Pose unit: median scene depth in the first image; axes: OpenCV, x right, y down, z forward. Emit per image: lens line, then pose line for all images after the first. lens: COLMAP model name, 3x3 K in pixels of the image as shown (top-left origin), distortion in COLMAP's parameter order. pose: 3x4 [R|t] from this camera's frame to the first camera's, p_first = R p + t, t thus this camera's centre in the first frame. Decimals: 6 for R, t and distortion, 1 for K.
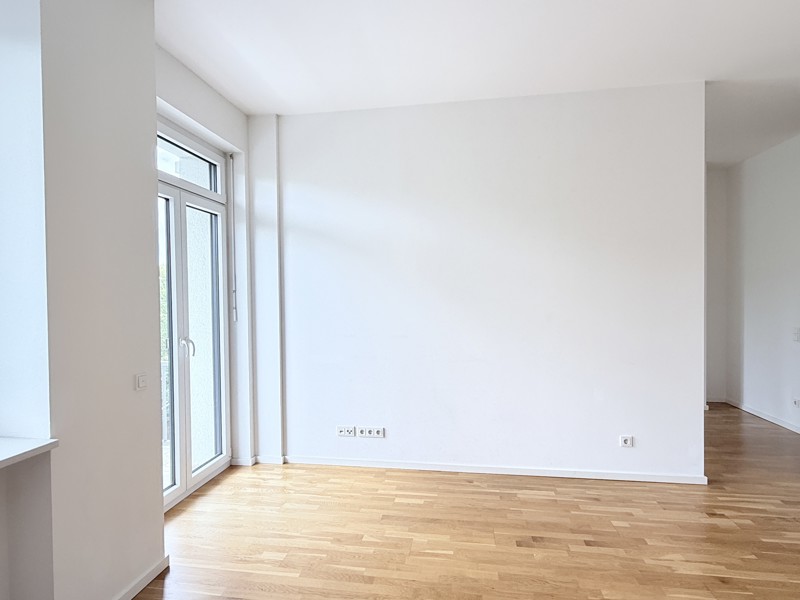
lens RADIAL K [[436.3, 0, 402.4], [0, 436.3, 300.8], [0, 0, 1]] dist [-0.003804, 0.003868]
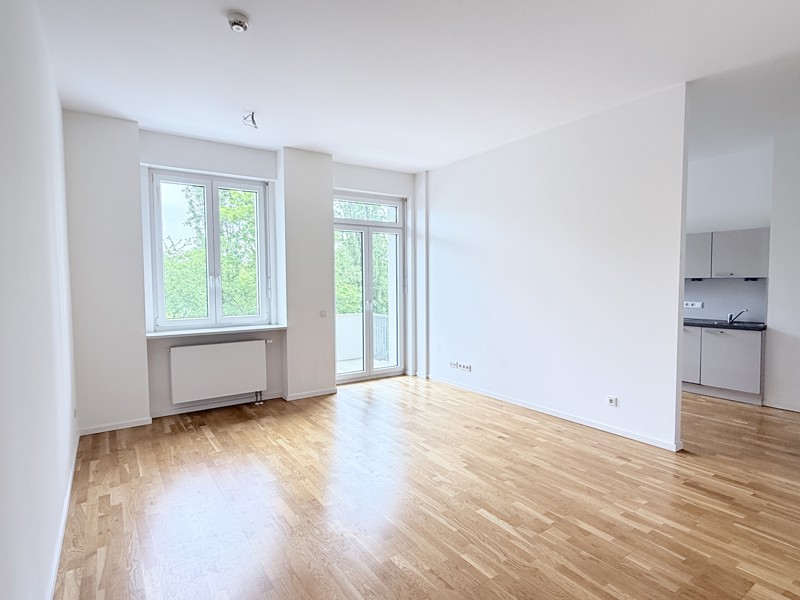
lens RADIAL K [[436.3, 0, 402.6], [0, 436.3, 303.4], [0, 0, 1]] dist [-0.003804, 0.003868]
pose [[0.687730, 0.046253, -0.724491, 0.983132], [-0.011395, 0.998533, 0.052932, -0.008153], [0.725877, -0.028147, 0.687248, -0.253282]]
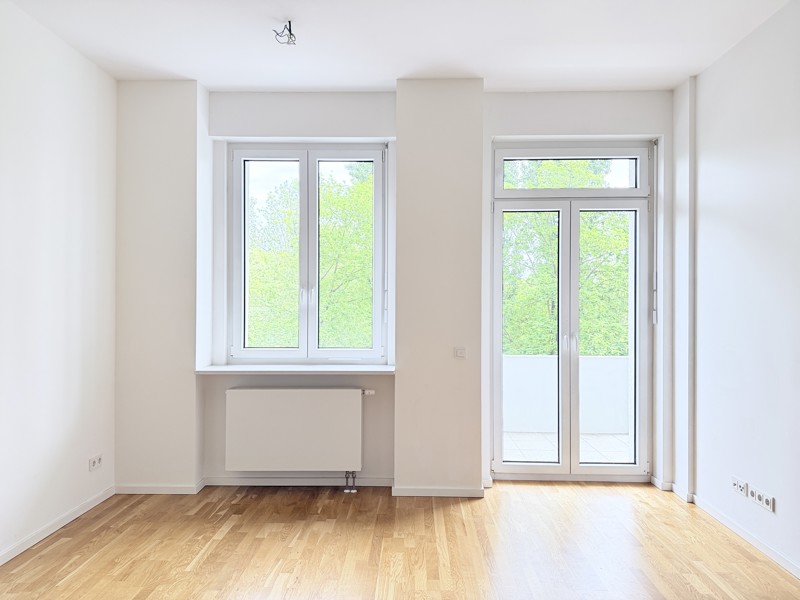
lens RADIAL K [[566.8, 0, 401.7], [0, 566.8, 299.3], [0, 0, 1]] dist [0.042105, -0.039365]
pose [[0.129438, 0.004529, -0.991577, 0.796834], [-0.019067, 0.999816, 0.002077, 0.003218], [0.991404, 0.018638, 0.129501, 0.359545]]
